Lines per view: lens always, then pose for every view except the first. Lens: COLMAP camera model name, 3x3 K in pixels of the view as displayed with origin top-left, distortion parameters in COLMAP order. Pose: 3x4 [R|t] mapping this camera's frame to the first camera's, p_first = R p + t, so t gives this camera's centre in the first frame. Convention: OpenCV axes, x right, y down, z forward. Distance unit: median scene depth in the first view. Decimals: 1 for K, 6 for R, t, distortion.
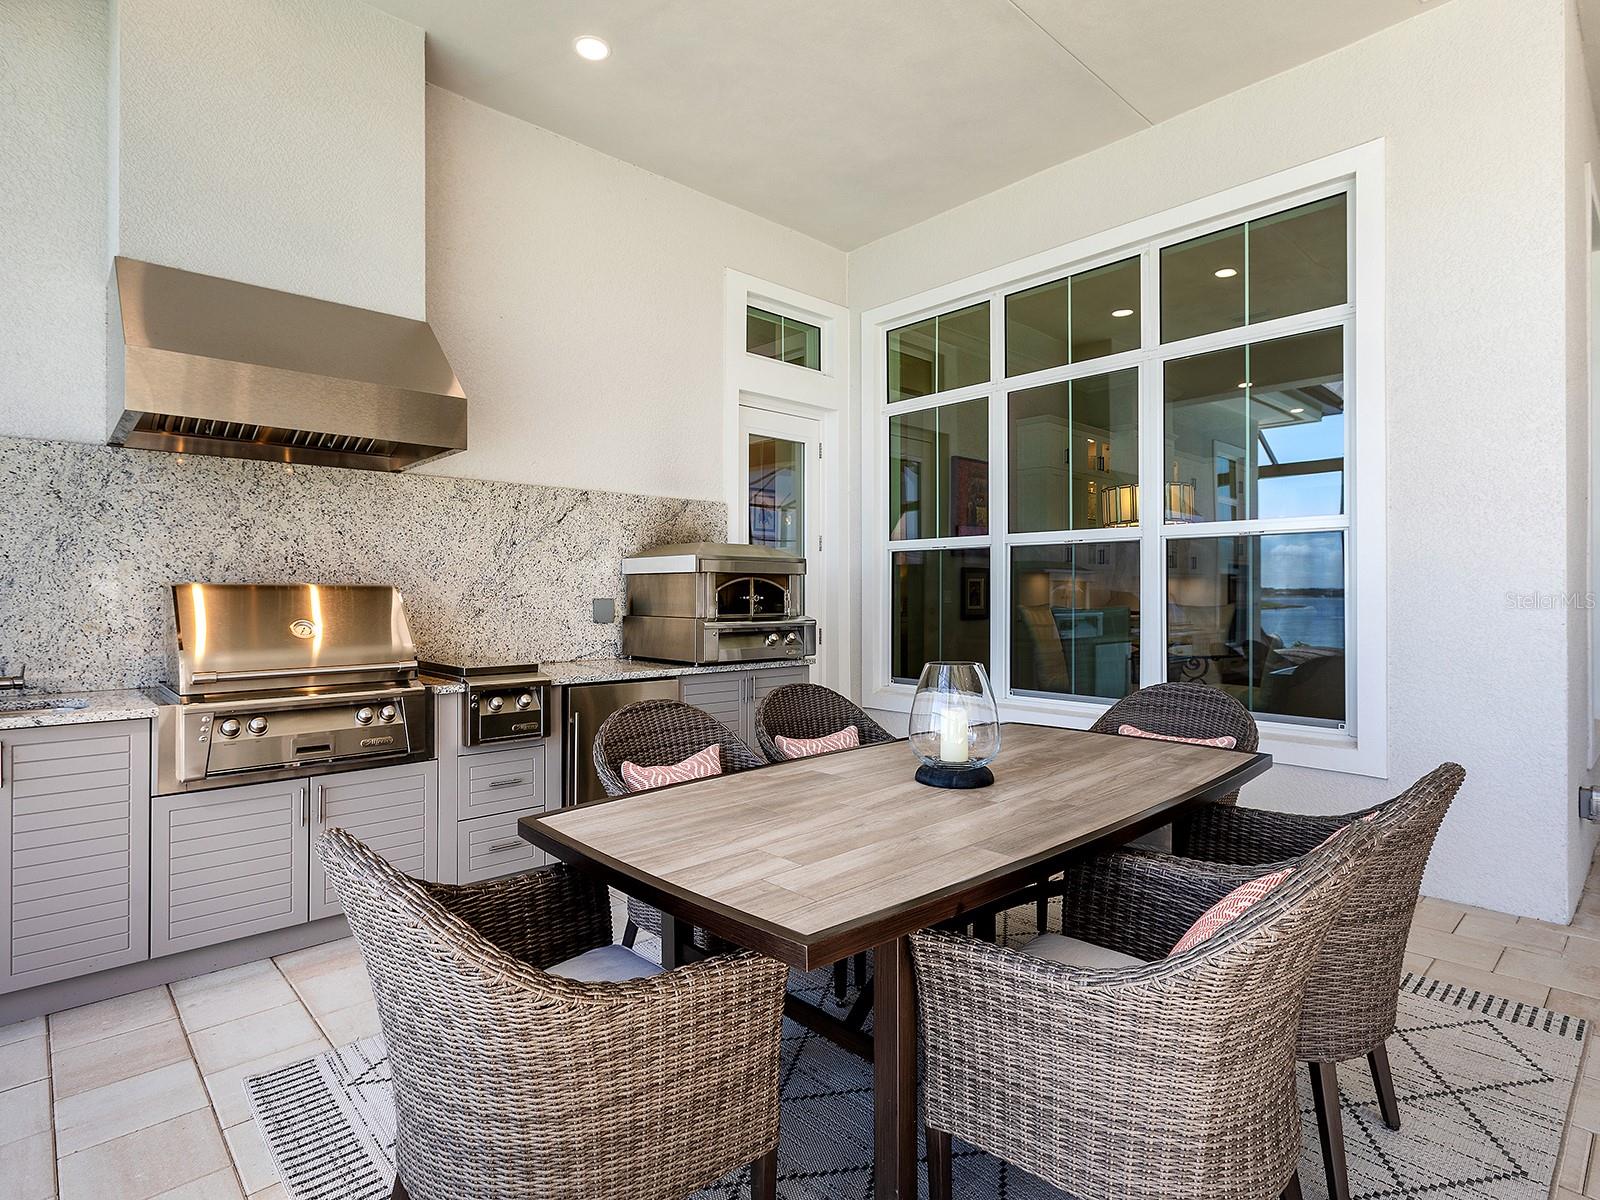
lens RADIAL K [[835.2, 0, 779.4], [0, 835.2, 600.1], [0, 0, 1]] dist [-0.003246, 0.000101]
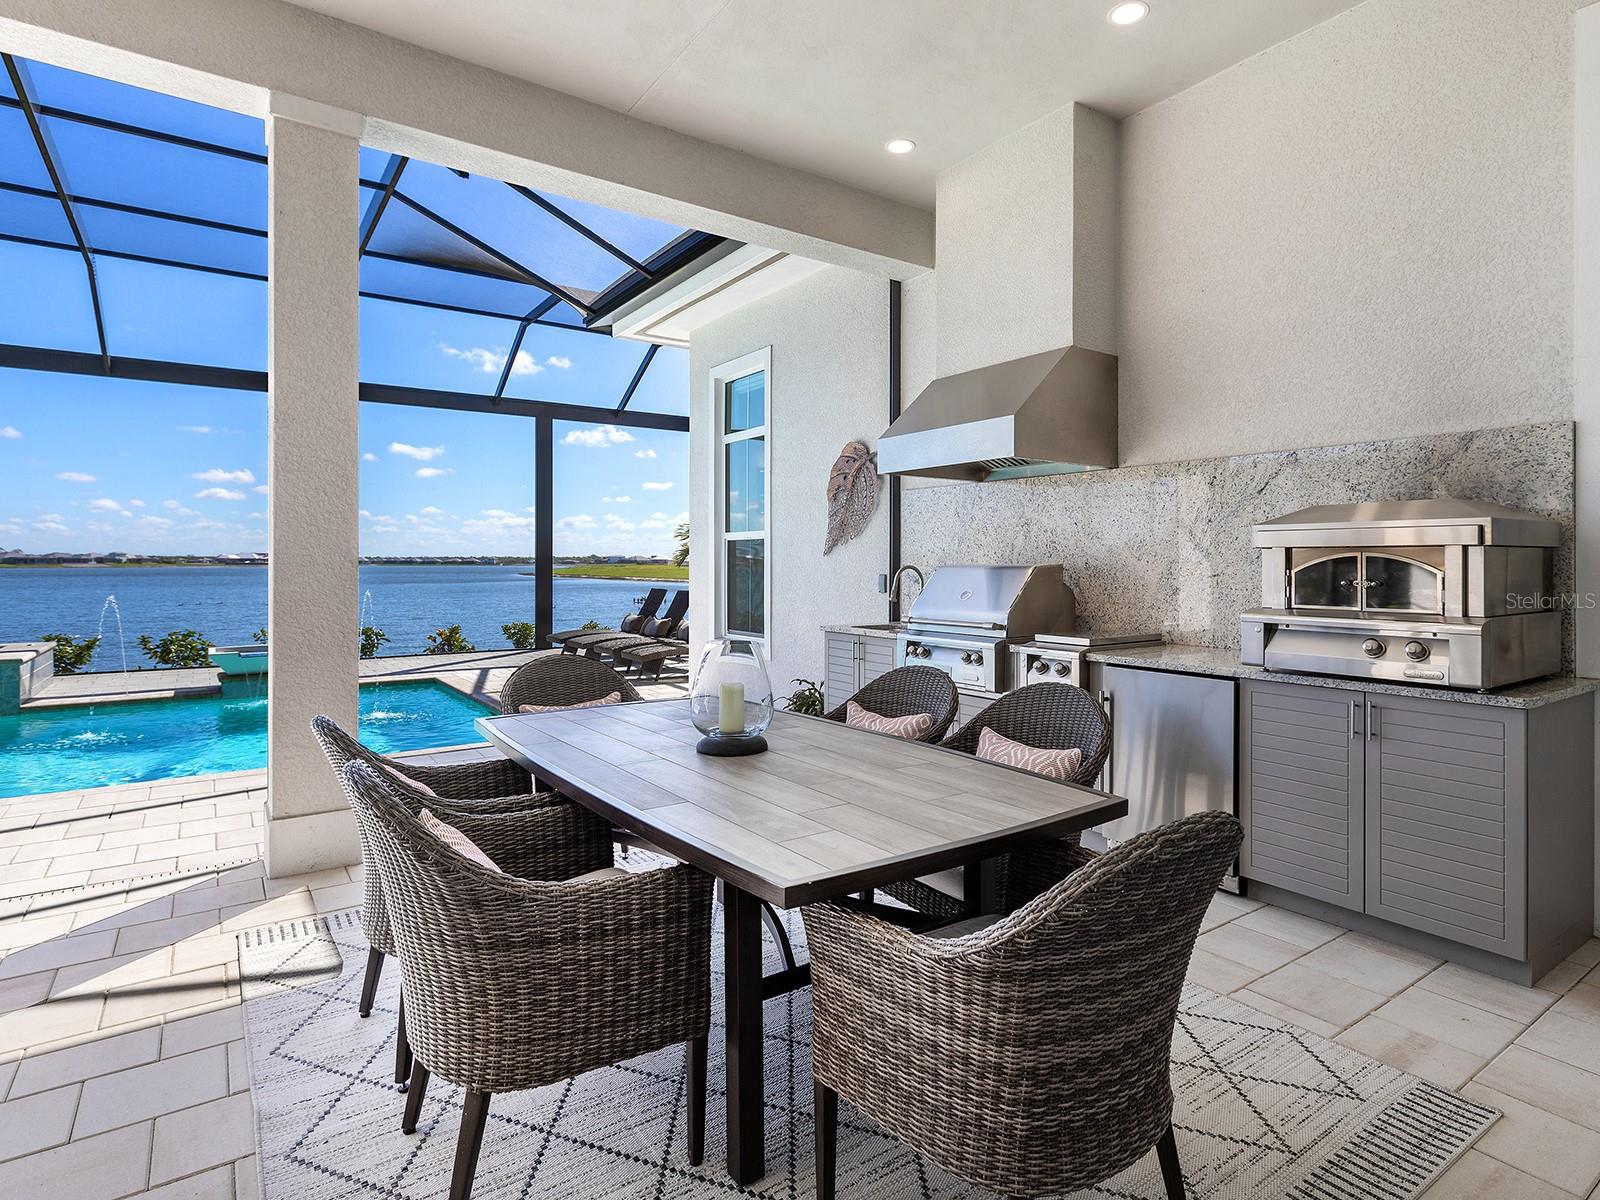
lens RADIAL K [[839.4, 0, 795.0], [0, 839.4, 571.6], [0, 0, 1]] dist [-0.000533, -0.000379]
pose [[-0.131610, 0.010311, -0.991248, 0.702477], [-0.009260, 0.999889, 0.011631, -0.016130], [0.991258, 0.010710, -0.131500, 0.651971]]
